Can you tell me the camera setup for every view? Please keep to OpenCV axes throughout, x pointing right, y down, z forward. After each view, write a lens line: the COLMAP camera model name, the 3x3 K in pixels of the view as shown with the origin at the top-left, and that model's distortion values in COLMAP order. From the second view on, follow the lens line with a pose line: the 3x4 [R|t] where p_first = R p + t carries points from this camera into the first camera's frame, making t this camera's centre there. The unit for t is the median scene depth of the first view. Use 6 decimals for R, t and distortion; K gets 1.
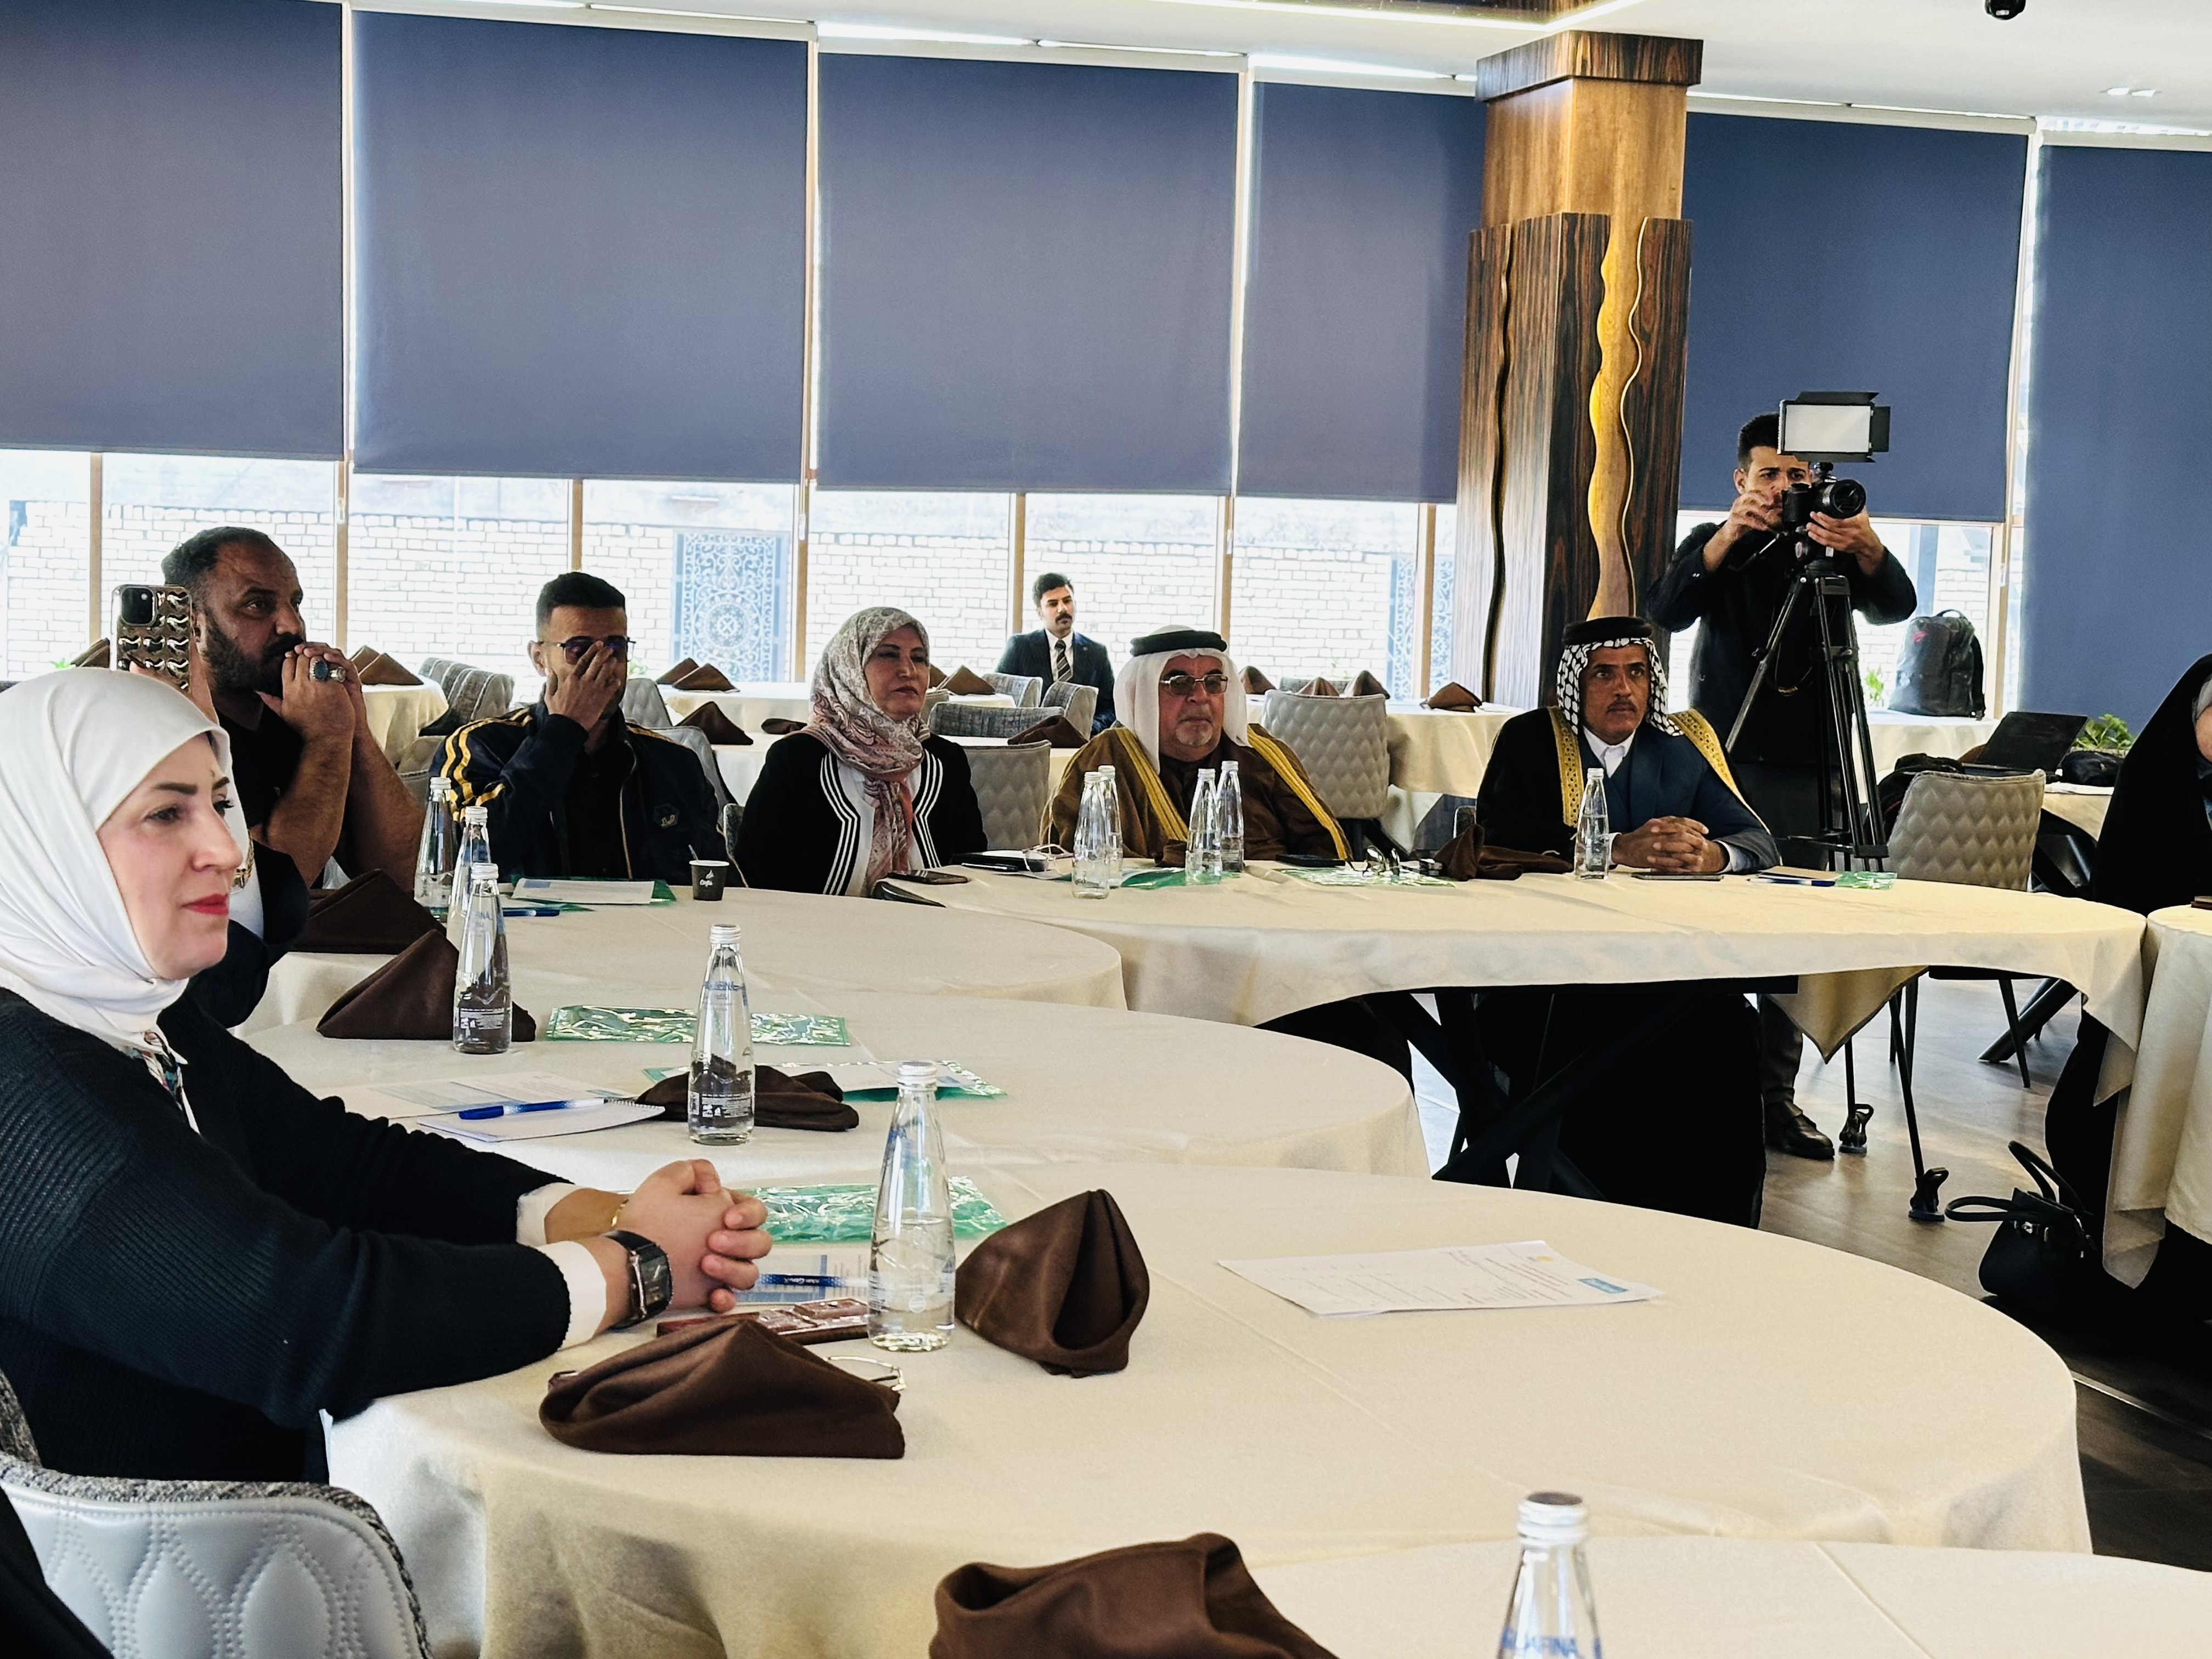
lens RADIAL K [[3719.0, 0, 1094.5], [0, 3719.0, 818.4], [0, 0, 1]] dist [0.201962, 0.000000]
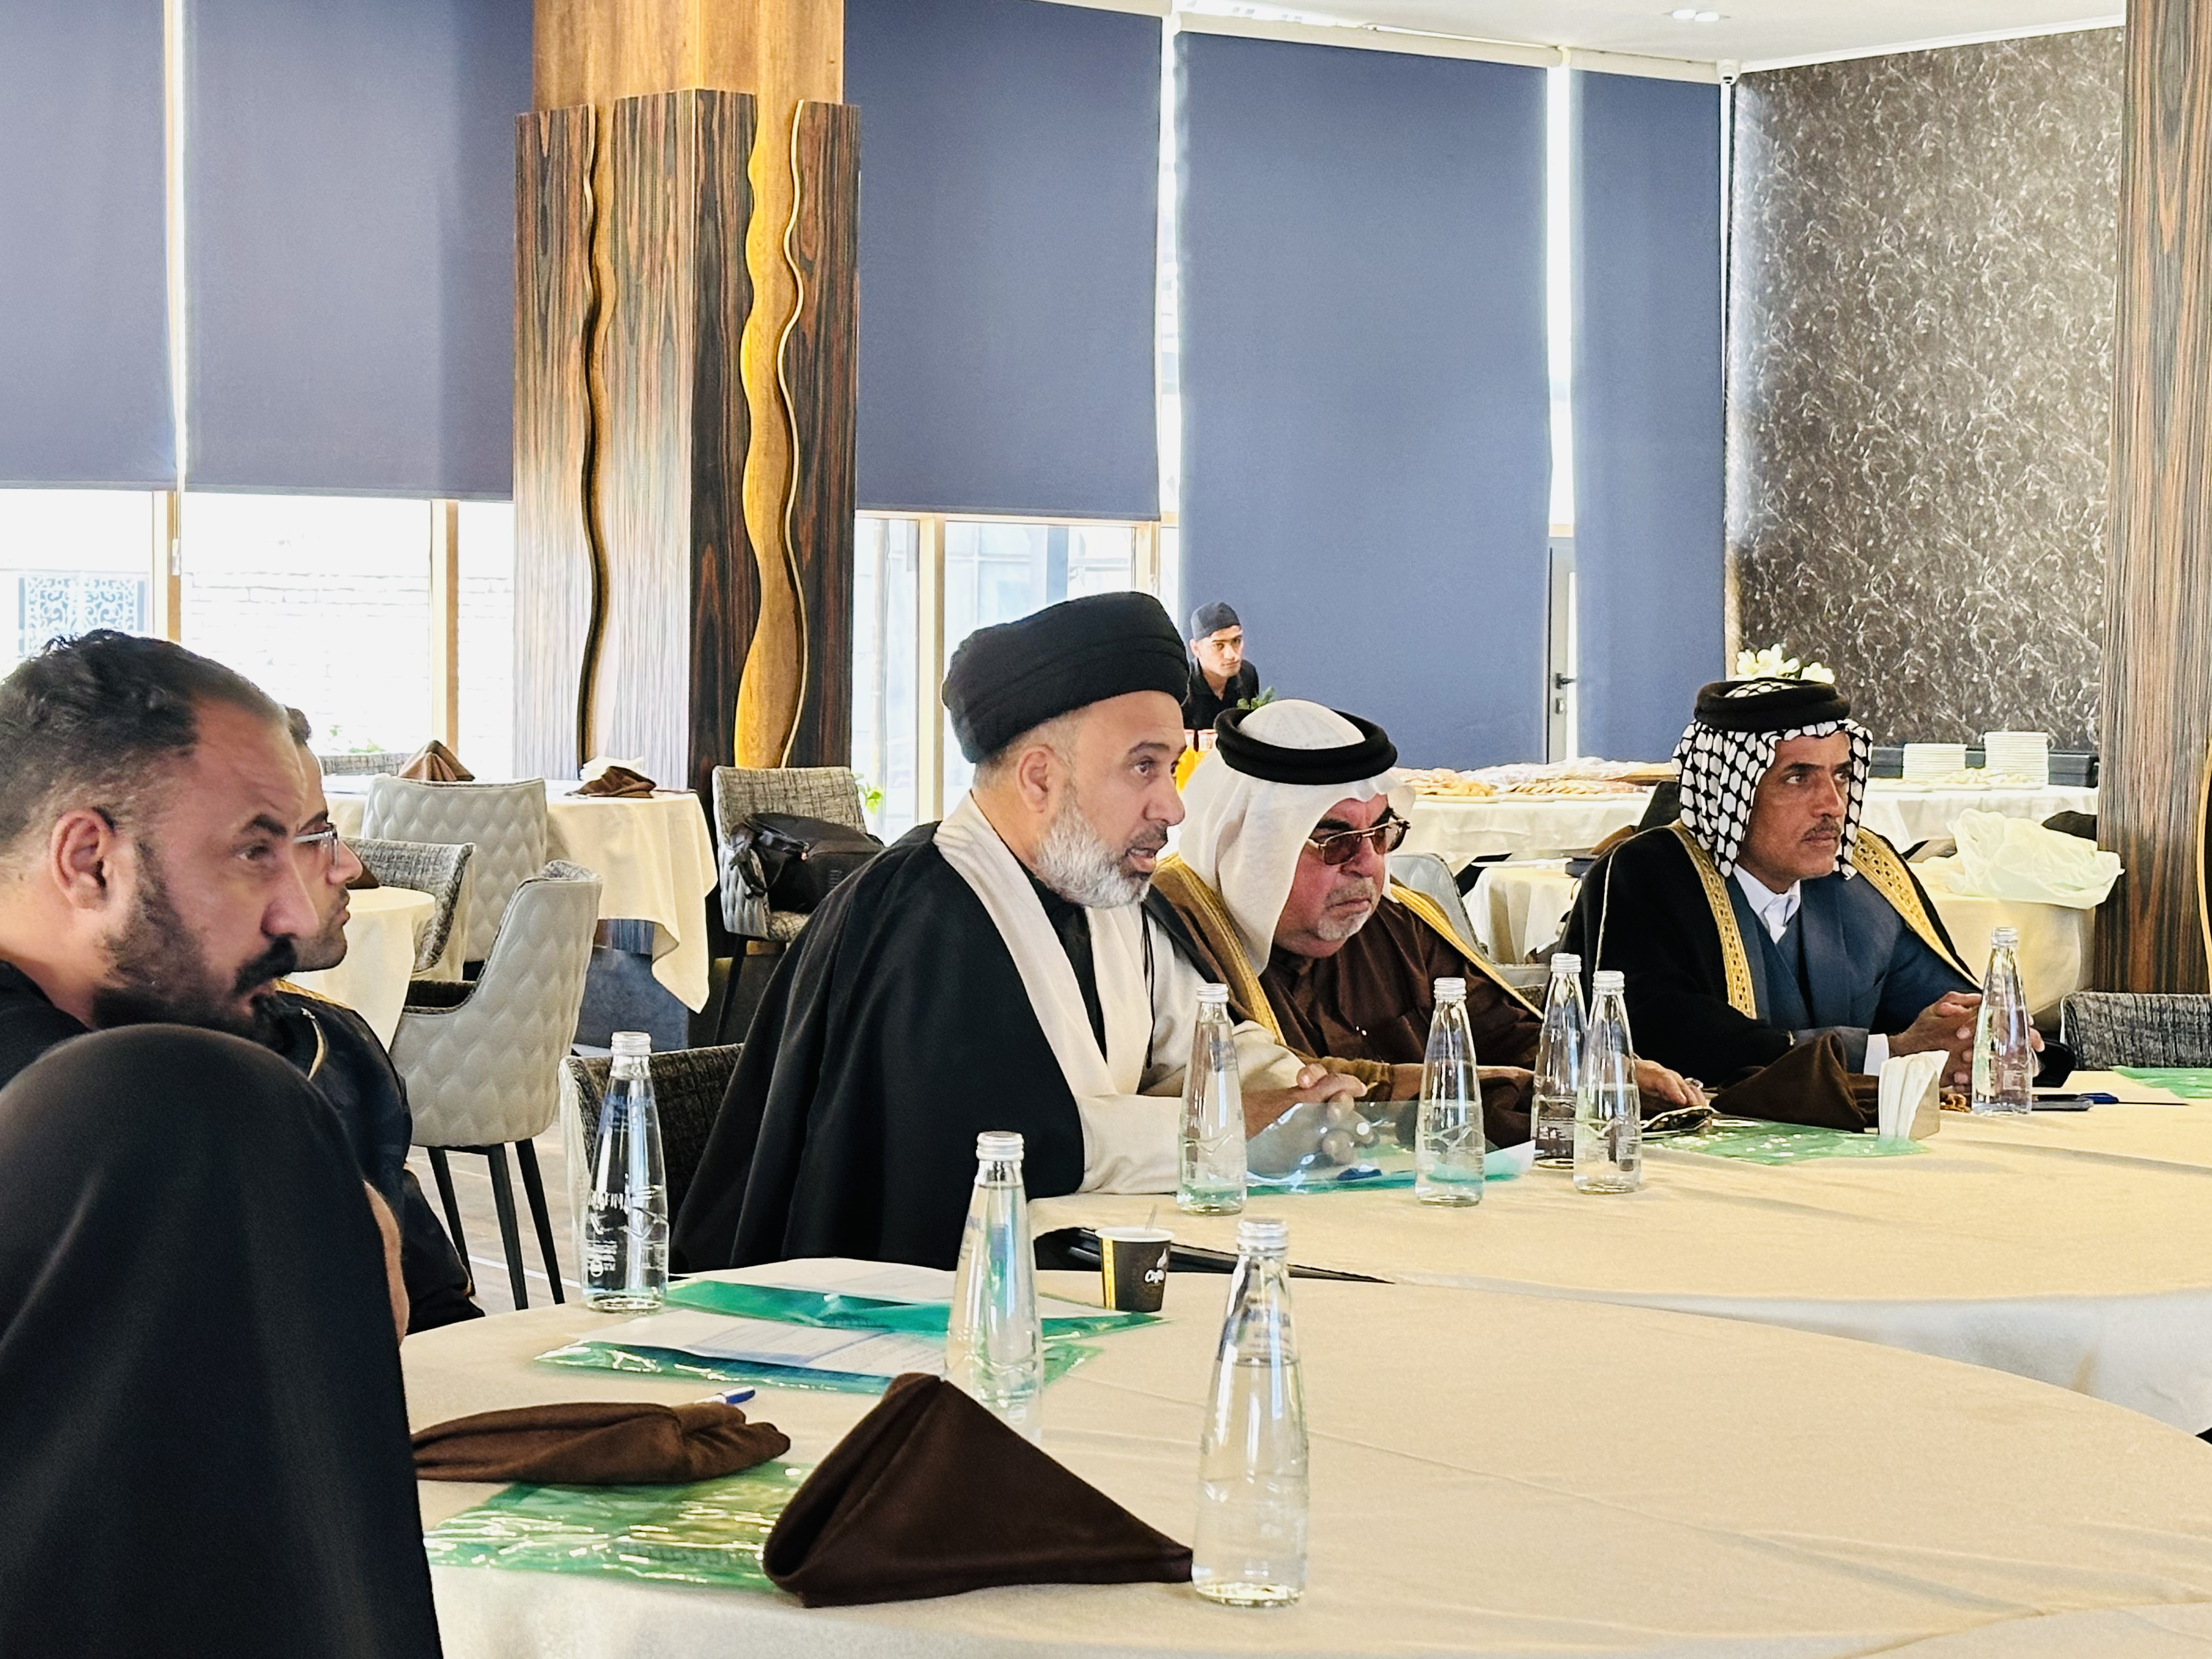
lens RADIAL K [[4544.7, 0, 1103.4], [0, 4544.7, 851.5], [0, 0, 1]] dist [0.095190, 0.000000]
pose [[0.933252, -0.036538, 0.357360, -0.277217], [0.038586, 0.999254, 0.001399, -0.037529], [-0.357145, 0.012483, 0.933966, 0.403221]]
